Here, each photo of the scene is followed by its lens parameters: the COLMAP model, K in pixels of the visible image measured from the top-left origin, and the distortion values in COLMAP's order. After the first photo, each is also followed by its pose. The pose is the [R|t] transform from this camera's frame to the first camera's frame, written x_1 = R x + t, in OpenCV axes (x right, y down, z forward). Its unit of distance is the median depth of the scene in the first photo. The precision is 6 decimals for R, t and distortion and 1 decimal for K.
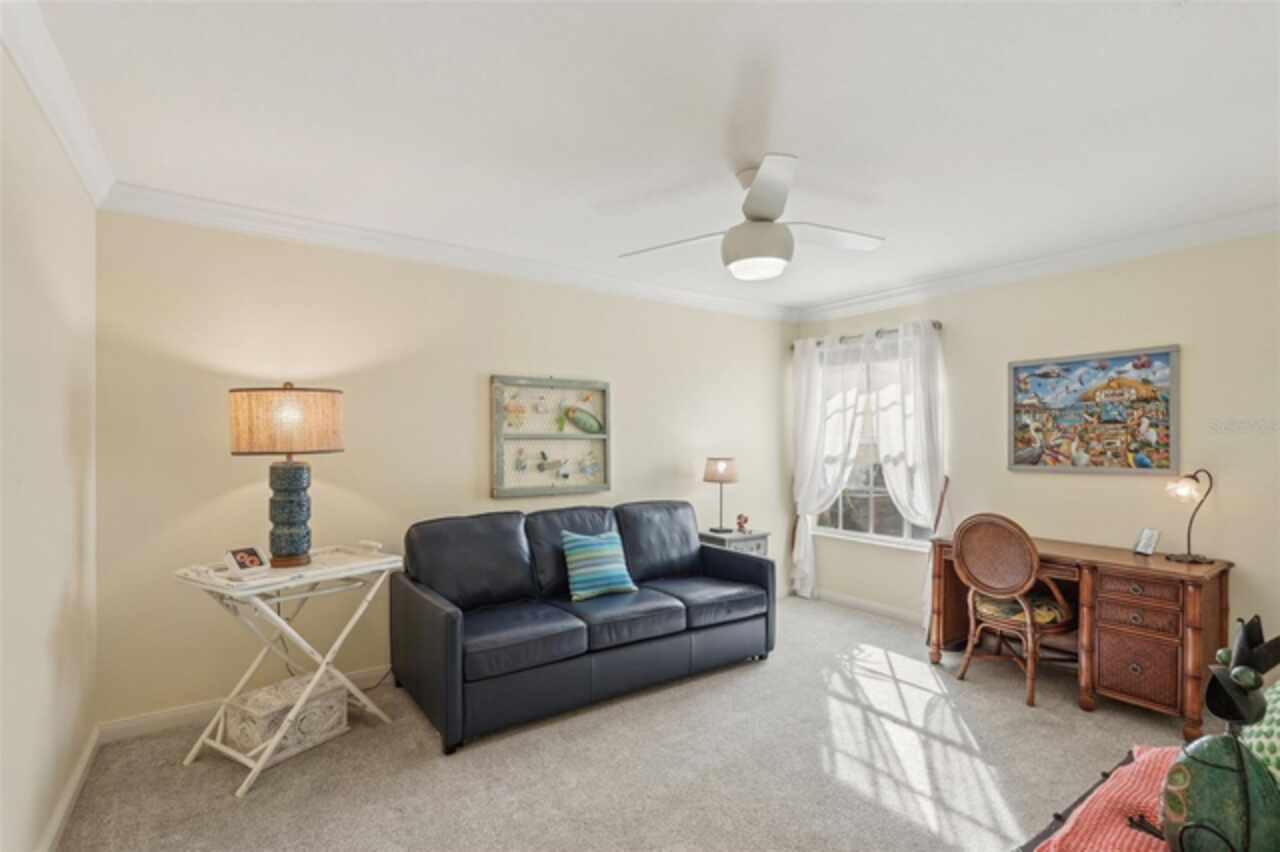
lens RADIAL K [[610.9, 0, 640.8], [0, 610.9, 442.1], [0, 0, 1]] dist [-0.000262, 0.000011]
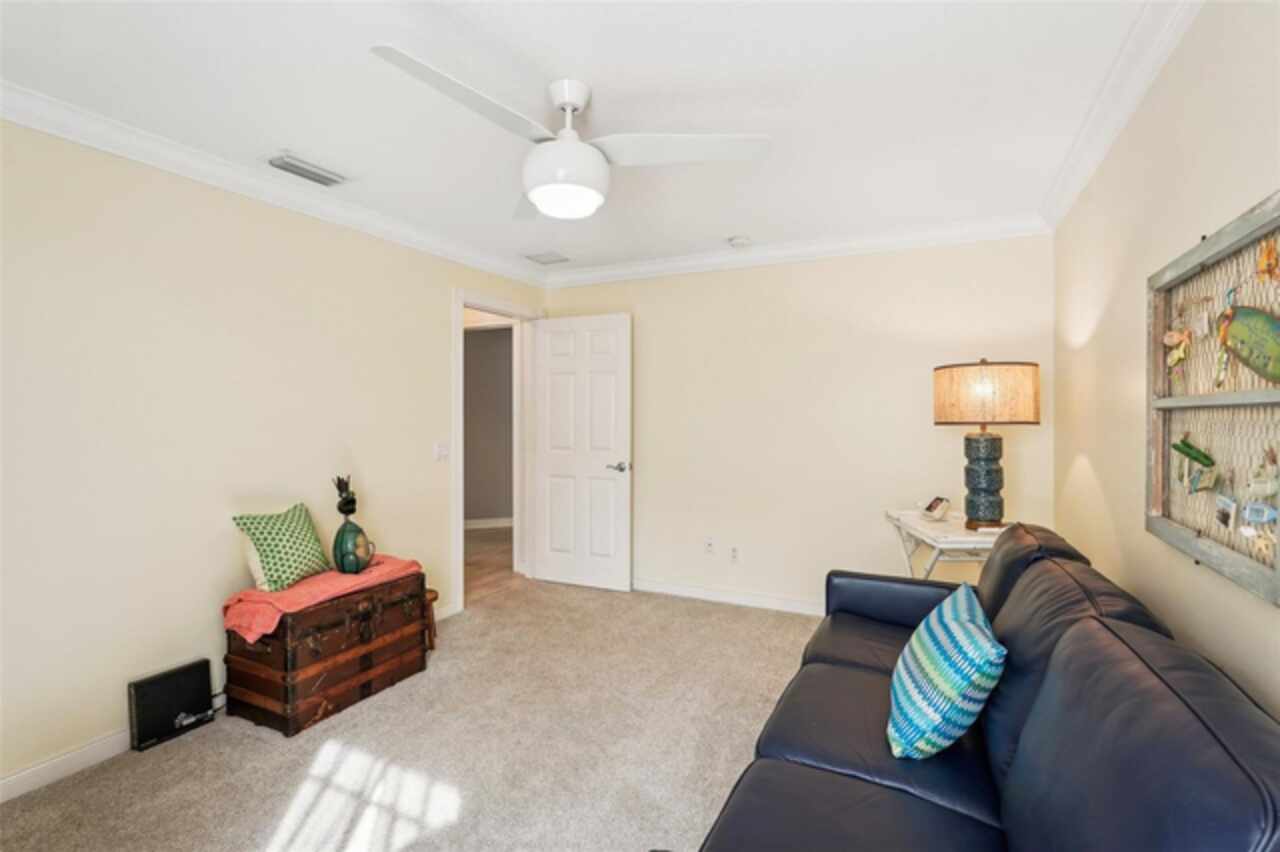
lens RADIAL K [[595.1, 0, 647.2], [0, 595.1, 416.1], [0, 0, 1]] dist [-0.001280, 0.000205]
pose [[-0.870855, 0.003760, -0.491525, 0.323384], [-0.002616, 0.999921, 0.012284, -0.005065], [0.491533, 0.011983, -0.870777, 1.170468]]
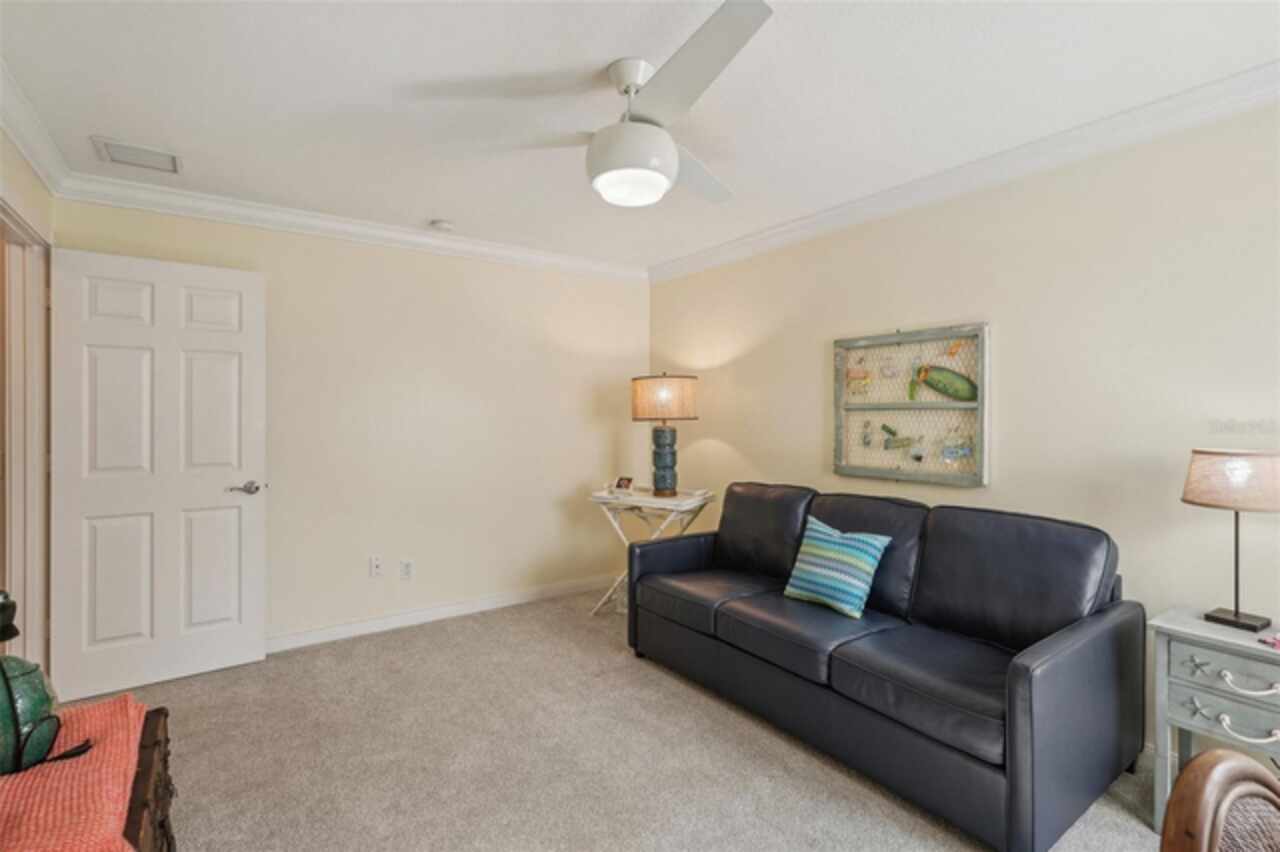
lens RADIAL K [[595.1, 0, 647.2], [0, 595.1, 416.1], [0, 0, 1]] dist [-0.001280, 0.000205]
pose [[0.023225, 0.005617, -0.999714, 0.629379], [-0.005775, 0.999968, 0.005485, 0.001558], [0.999714, 0.005645, 0.023256, 0.672583]]
